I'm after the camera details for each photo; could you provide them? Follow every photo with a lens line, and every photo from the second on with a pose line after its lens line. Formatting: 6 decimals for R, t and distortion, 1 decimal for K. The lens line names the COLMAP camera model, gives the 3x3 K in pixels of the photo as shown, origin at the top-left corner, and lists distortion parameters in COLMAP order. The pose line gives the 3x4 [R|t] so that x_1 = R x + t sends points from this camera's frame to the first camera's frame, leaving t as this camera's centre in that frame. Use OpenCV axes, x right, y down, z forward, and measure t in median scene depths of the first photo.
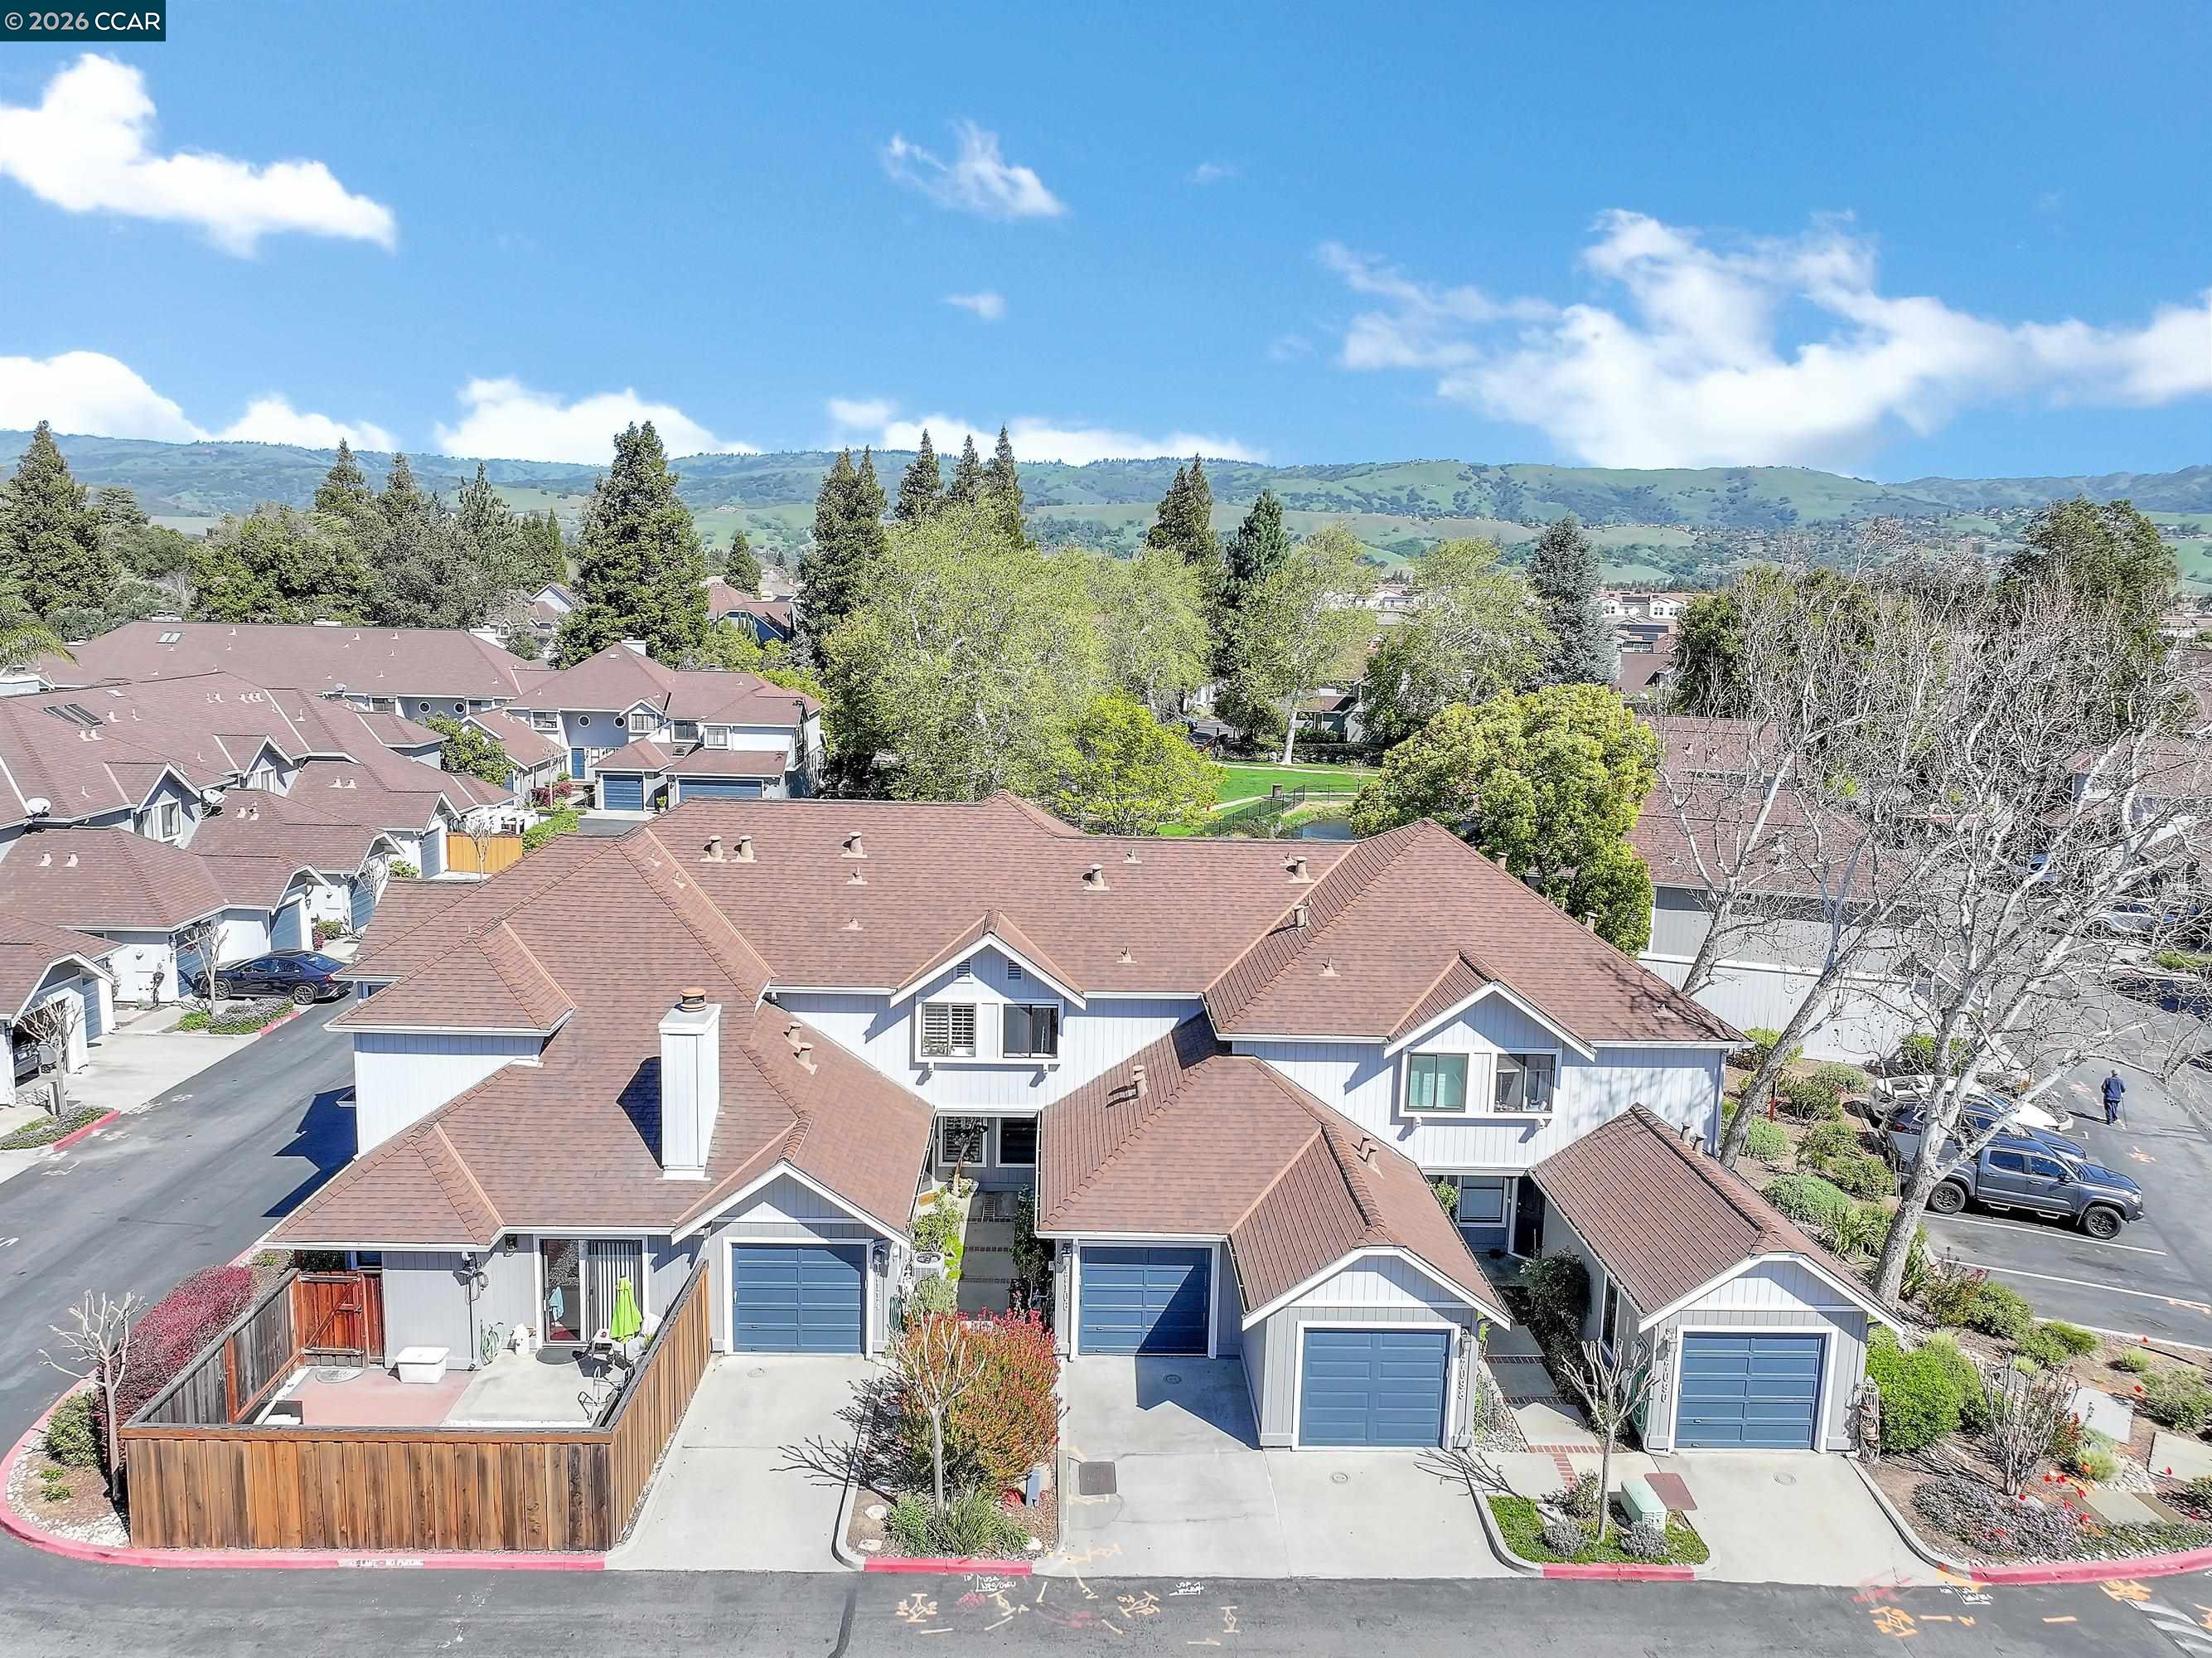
lens RADIAL K [[1578.9, 0, 1108.1], [0, 1578.9, 836.6], [0, 0, 1]] dist [-0.003517, 0.022724]
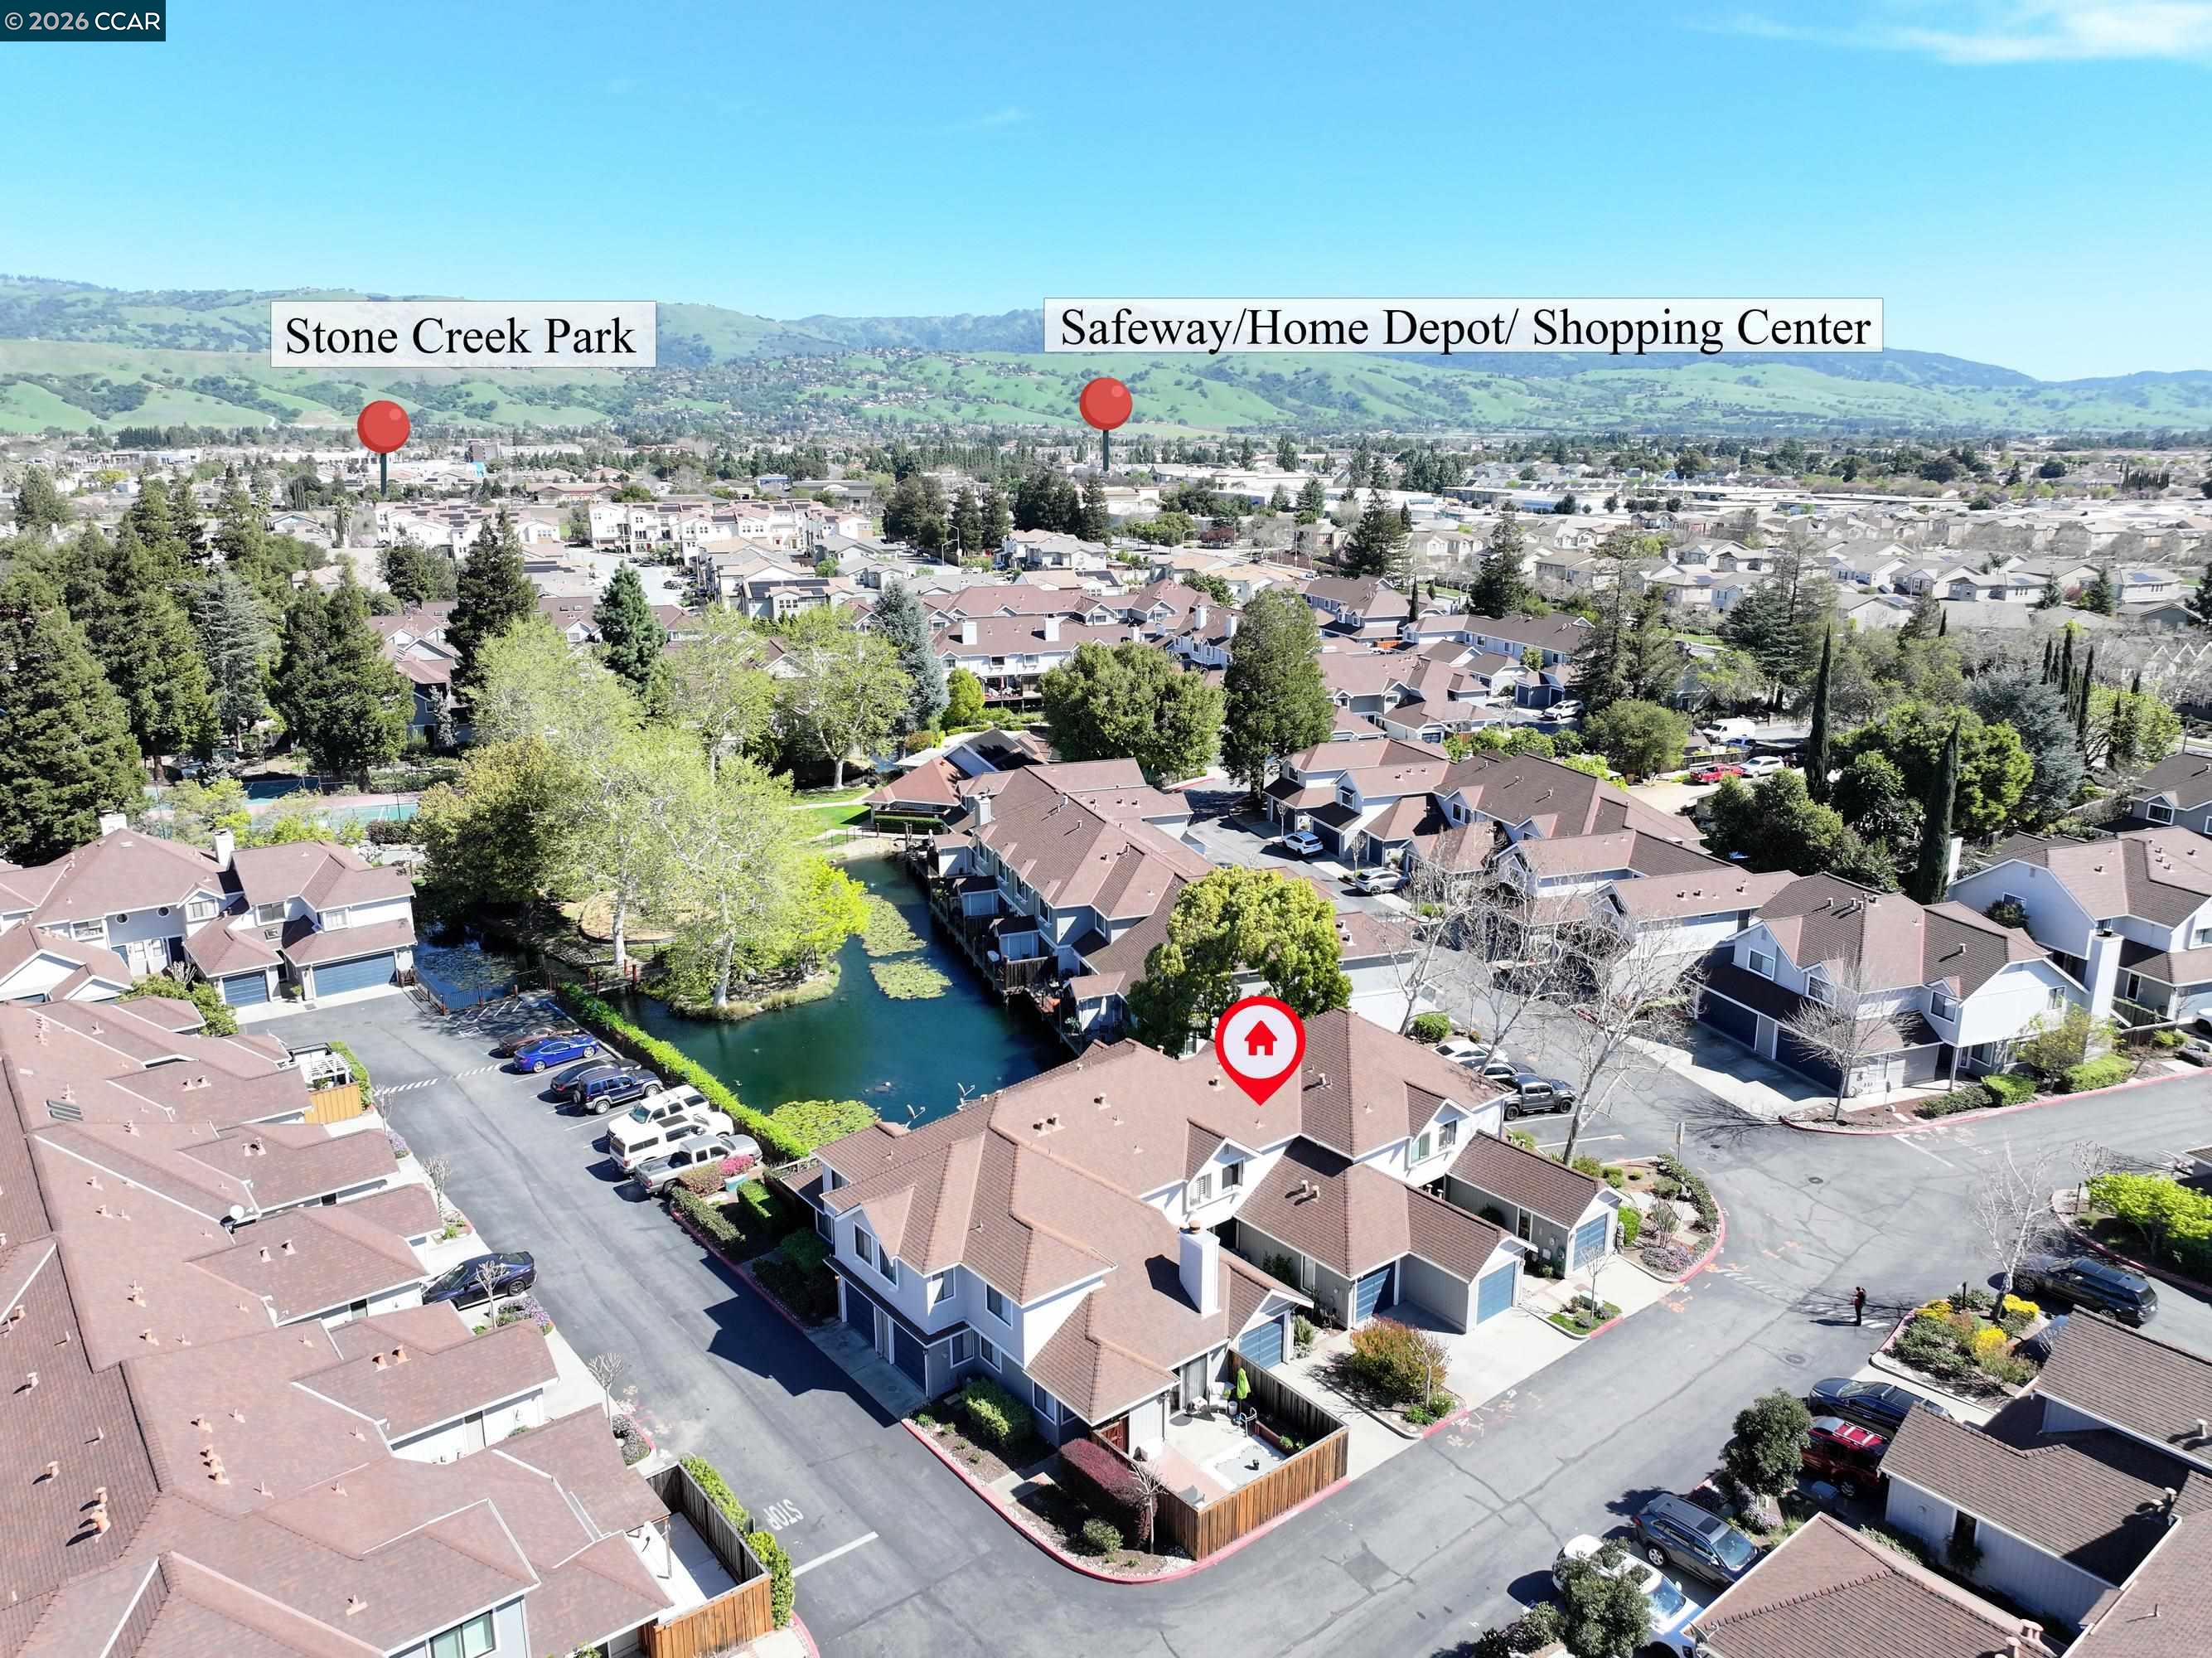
lens RADIAL K [[1574.5, 0, 1106.0], [0, 1574.5, 829.0], [0, 0, 1]] dist [0.005920, -0.001106]
pose [[0.794564, -0.176158, 0.581065, -1.403027], [0.115618, 0.983375, 0.140025, -0.667392], [-0.596071, -0.044077, 0.801721, -0.474039]]
